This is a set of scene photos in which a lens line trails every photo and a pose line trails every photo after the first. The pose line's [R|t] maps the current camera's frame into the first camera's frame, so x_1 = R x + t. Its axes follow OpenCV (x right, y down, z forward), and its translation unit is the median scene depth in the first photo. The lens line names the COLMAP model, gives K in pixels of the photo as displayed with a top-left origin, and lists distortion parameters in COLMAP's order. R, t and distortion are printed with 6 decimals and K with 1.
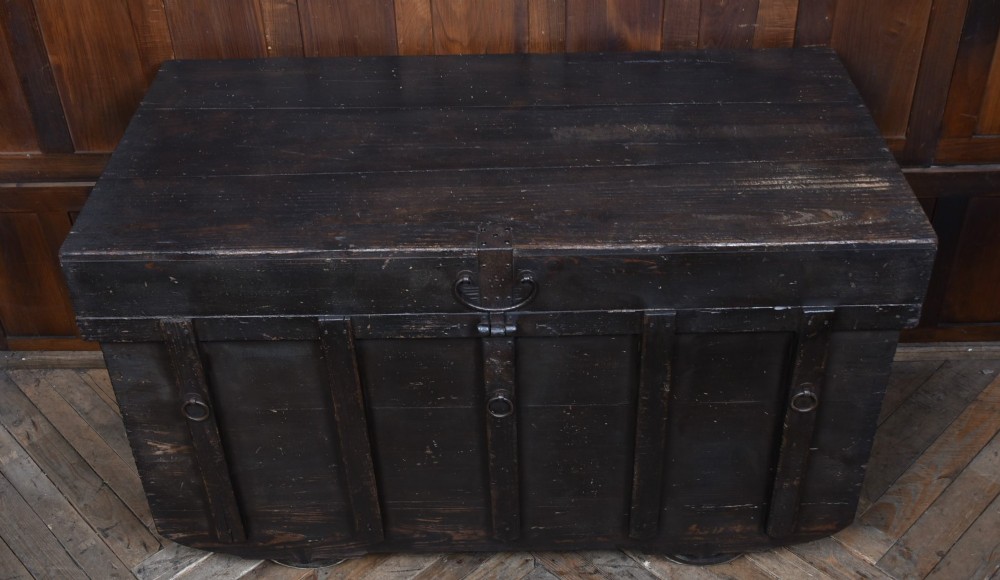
lens RADIAL K [[1083.4, 0, 516.2], [0, 1083.4, 291.3], [0, 0, 1]] dist [-0.038608, 0.009013]
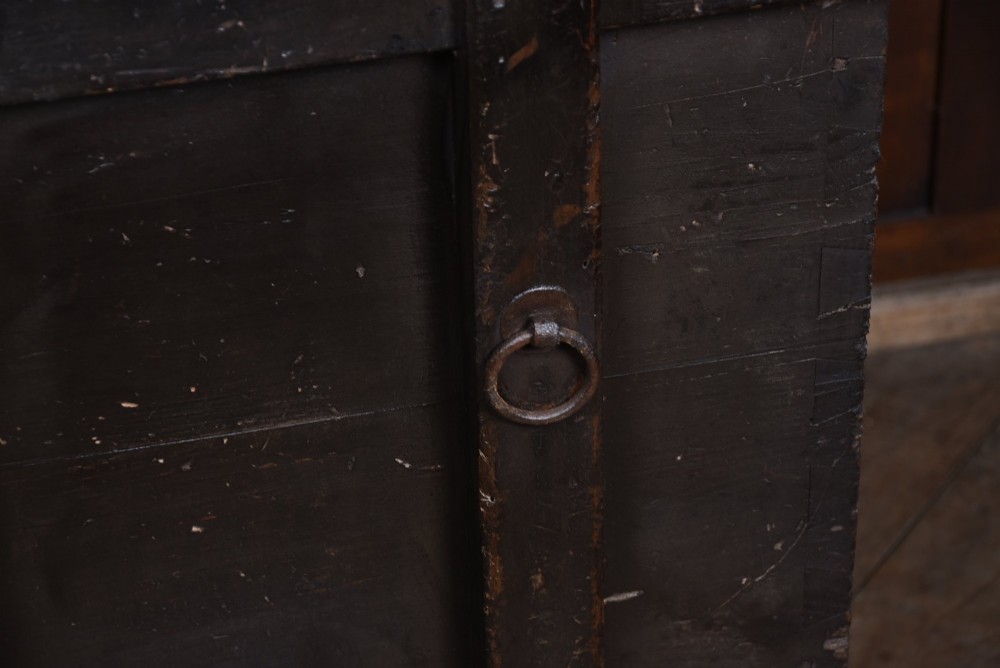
lens RADIAL K [[3016.7, 0, 500.0], [0, 3016.7, 334.0], [0, 0, 1]] dist [-0.025229, 0.285383]
pose [[0.970073, -0.128101, 0.206271, 0.115977], [0.138618, 0.989643, -0.037309, 0.109195], [-0.199355, 0.064786, 0.977783, 0.338055]]
